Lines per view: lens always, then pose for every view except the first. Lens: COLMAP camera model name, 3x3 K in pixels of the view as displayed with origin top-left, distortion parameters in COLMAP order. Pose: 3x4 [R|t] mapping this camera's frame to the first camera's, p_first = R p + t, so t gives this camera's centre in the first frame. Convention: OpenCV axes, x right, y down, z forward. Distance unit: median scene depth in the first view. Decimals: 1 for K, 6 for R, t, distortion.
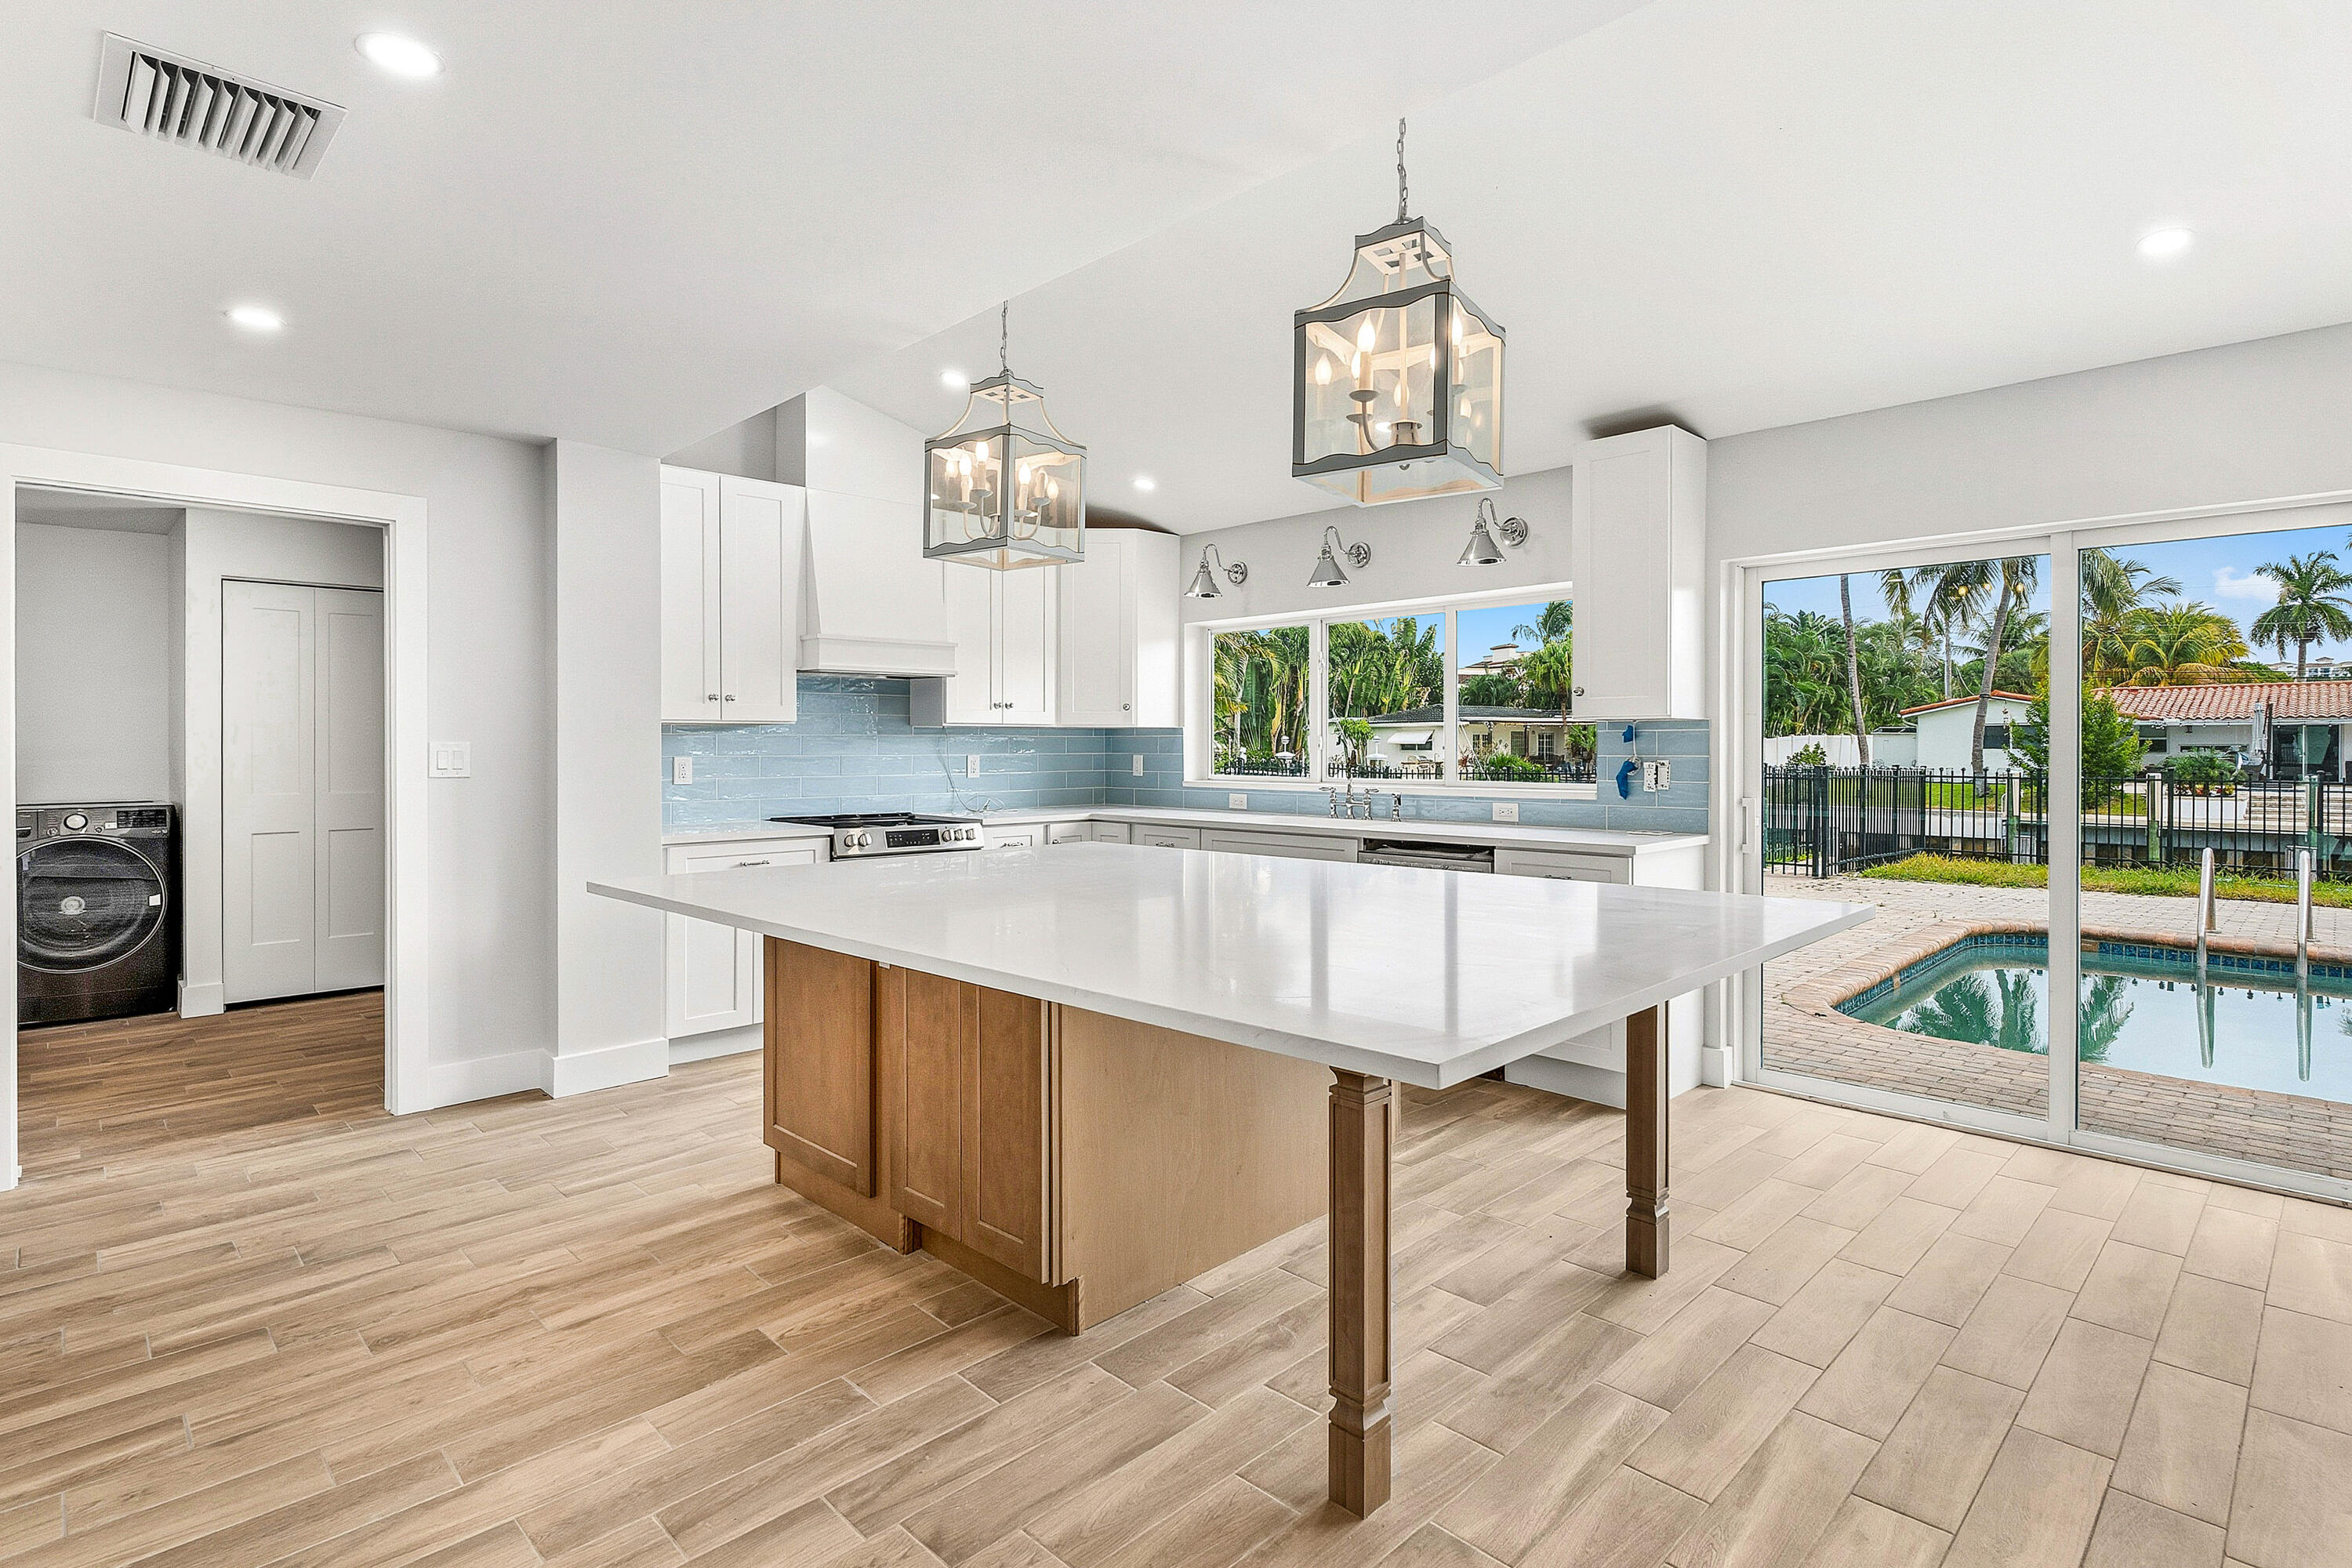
lens RADIAL K [[1177.2, 0, 1203.5], [0, 1177.2, 736.5], [0, 0, 1]] dist [-0.002481, -0.000515]
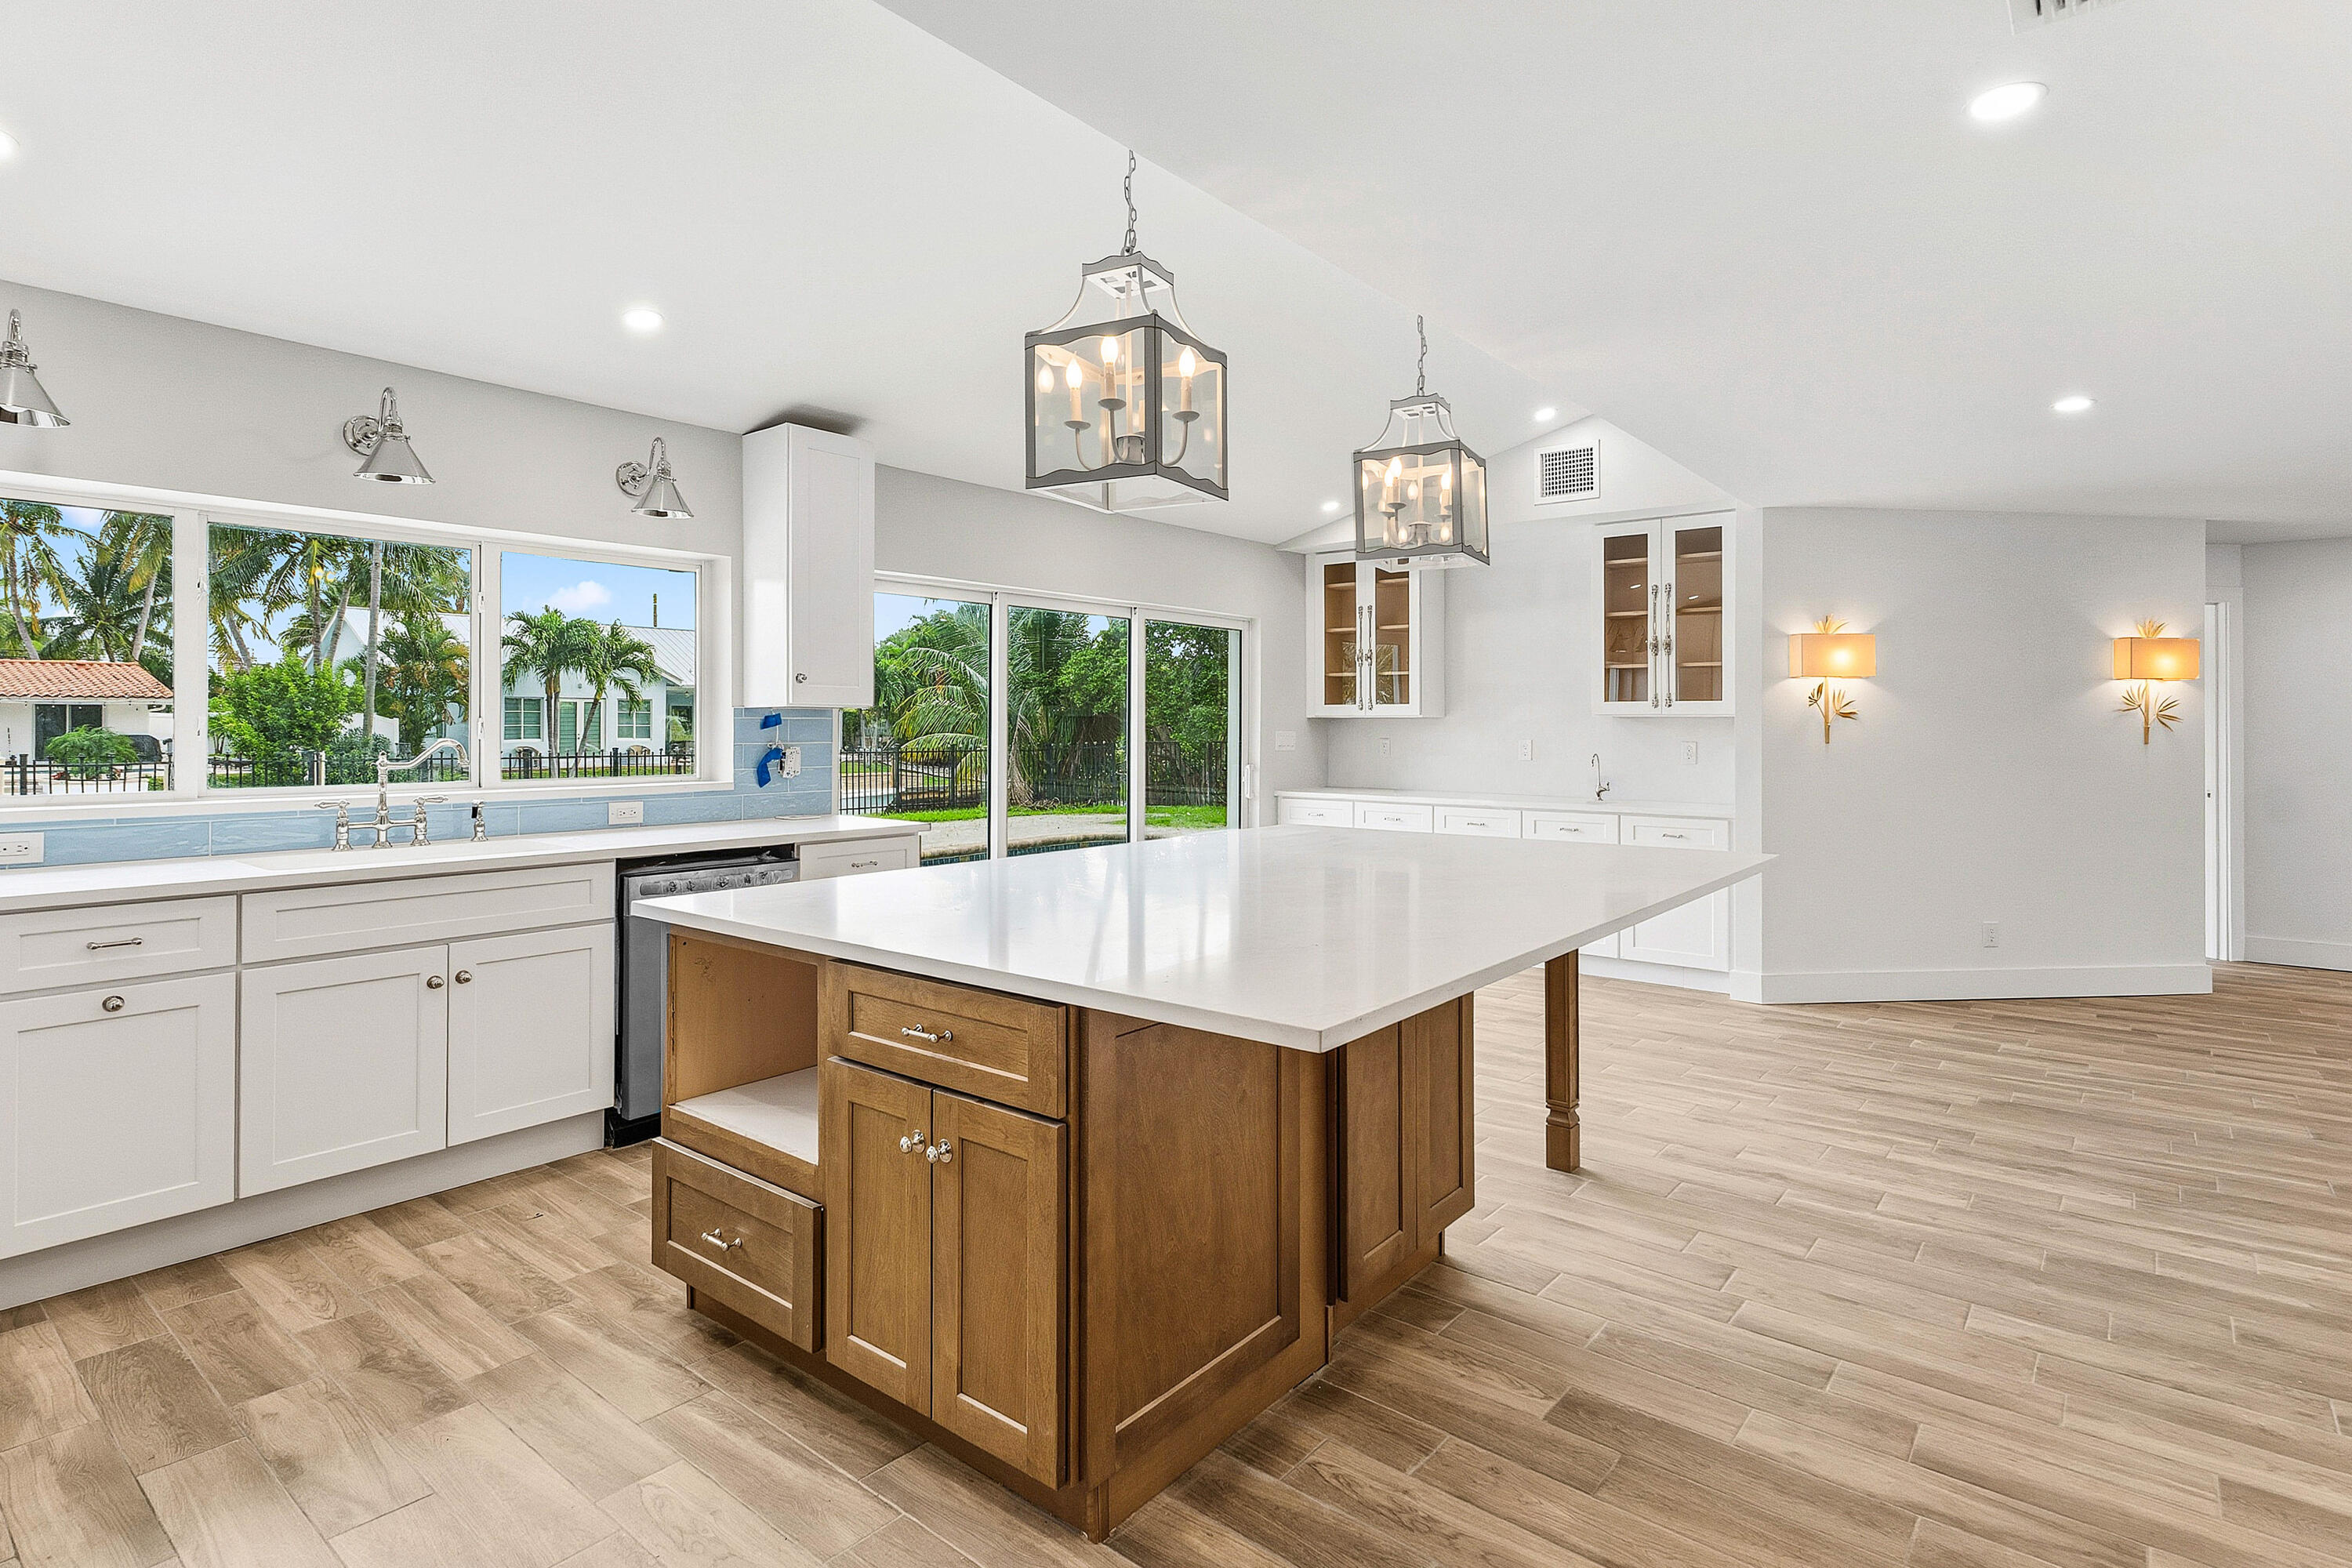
lens RADIAL K [[1177.2, 0, 1203.5], [0, 1177.2, 736.5], [0, 0, 1]] dist [-0.002481, -0.000515]
pose [[-0.108771, -0.004542, 0.994056, -0.688645], [-0.013061, 0.999910, 0.003139, 0.002384], [-0.993981, -0.012642, -0.108820, 0.768778]]
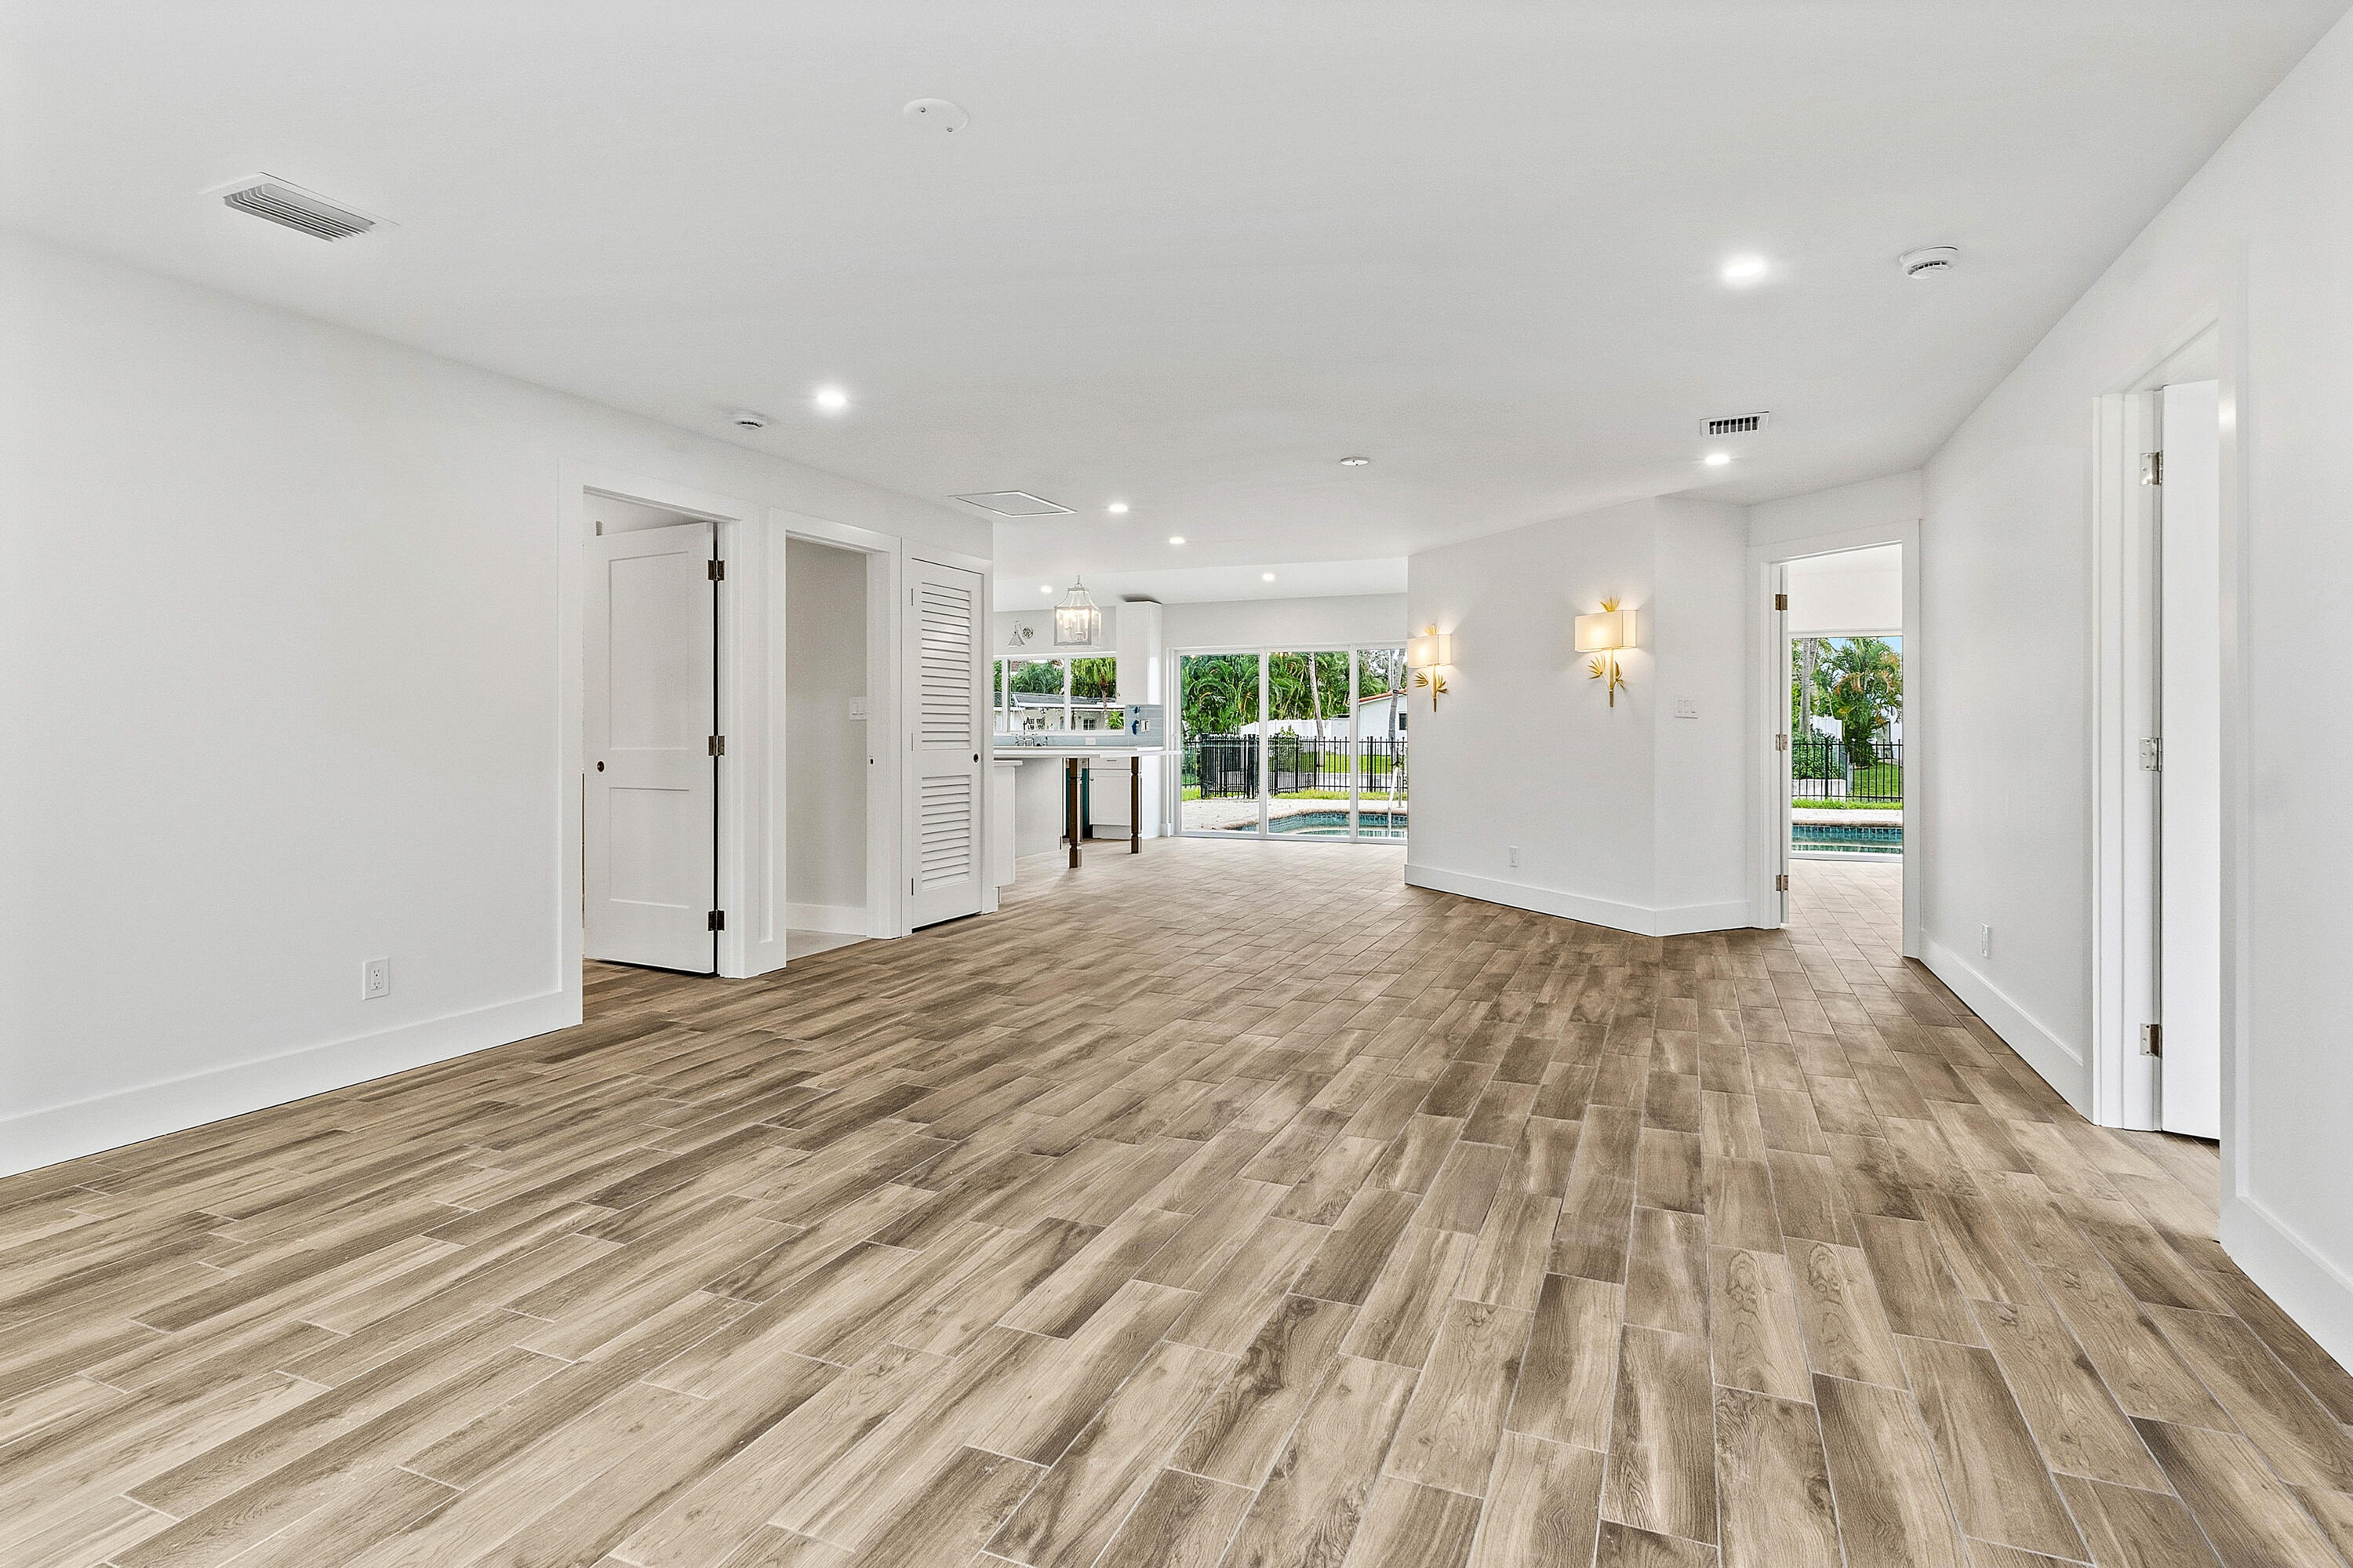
lens RADIAL K [[1177.8, 0, 1204.0], [0, 1177.8, 736.5], [0, 0, 1]] dist [-0.002481, -0.000515]
pose [[0.927337, -0.001390, 0.374225, -0.541442], [-0.003158, 0.999928, 0.011539, 0.028214], [-0.374214, -0.011882, 0.927266, -1.678050]]
